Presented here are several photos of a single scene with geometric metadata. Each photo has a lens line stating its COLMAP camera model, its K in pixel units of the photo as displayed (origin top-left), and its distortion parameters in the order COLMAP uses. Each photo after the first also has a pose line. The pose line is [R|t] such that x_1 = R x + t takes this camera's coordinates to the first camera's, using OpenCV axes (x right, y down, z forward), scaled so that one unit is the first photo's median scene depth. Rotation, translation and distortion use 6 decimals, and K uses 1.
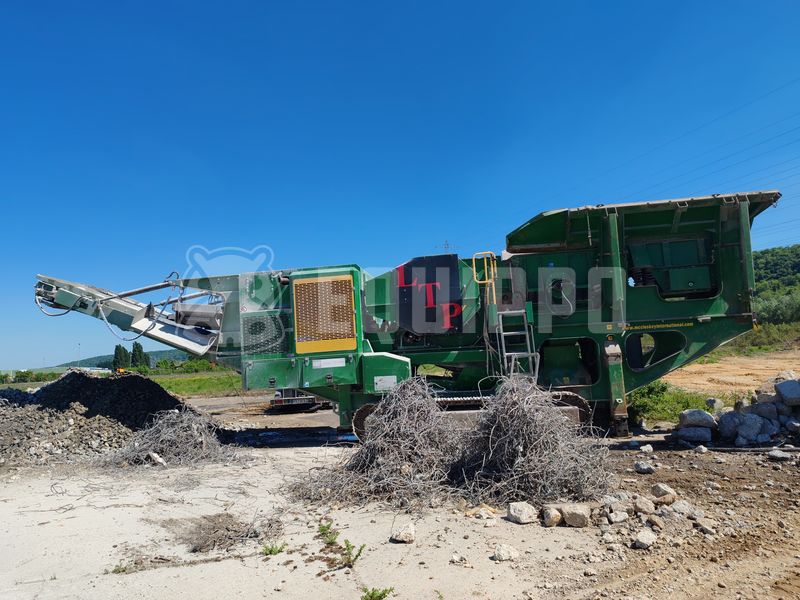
lens RADIAL K [[543.7, 0, 402.3], [0, 543.7, 299.9], [0, 0, 1]] dist [0.020488, 0.009059]
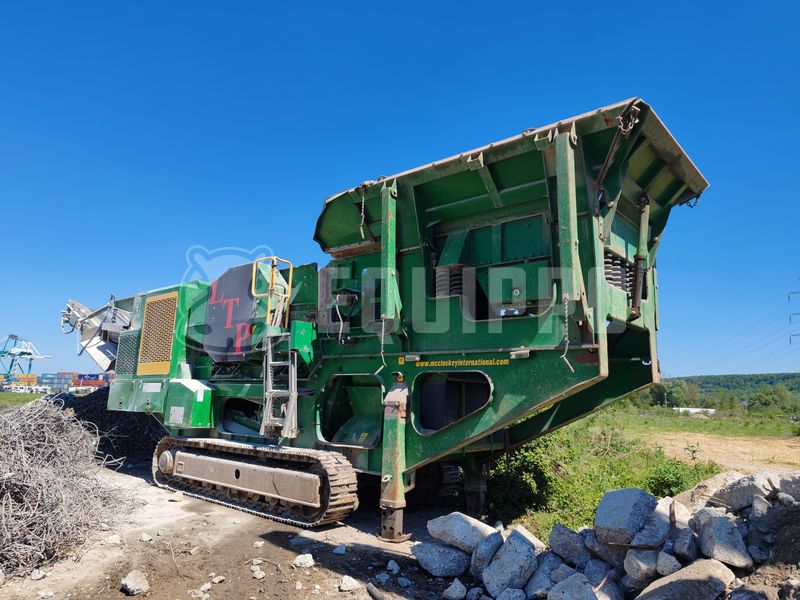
lens RADIAL K [[543.7, 0, 401.1], [0, 543.7, 299.4], [0, 0, 1]] dist [0.020488, 0.009059]
pose [[0.837430, -0.017609, -0.546261, 0.748010], [-0.013727, 0.998488, -0.053231, 0.011071], [0.546372, 0.052076, 0.835922, 0.461418]]
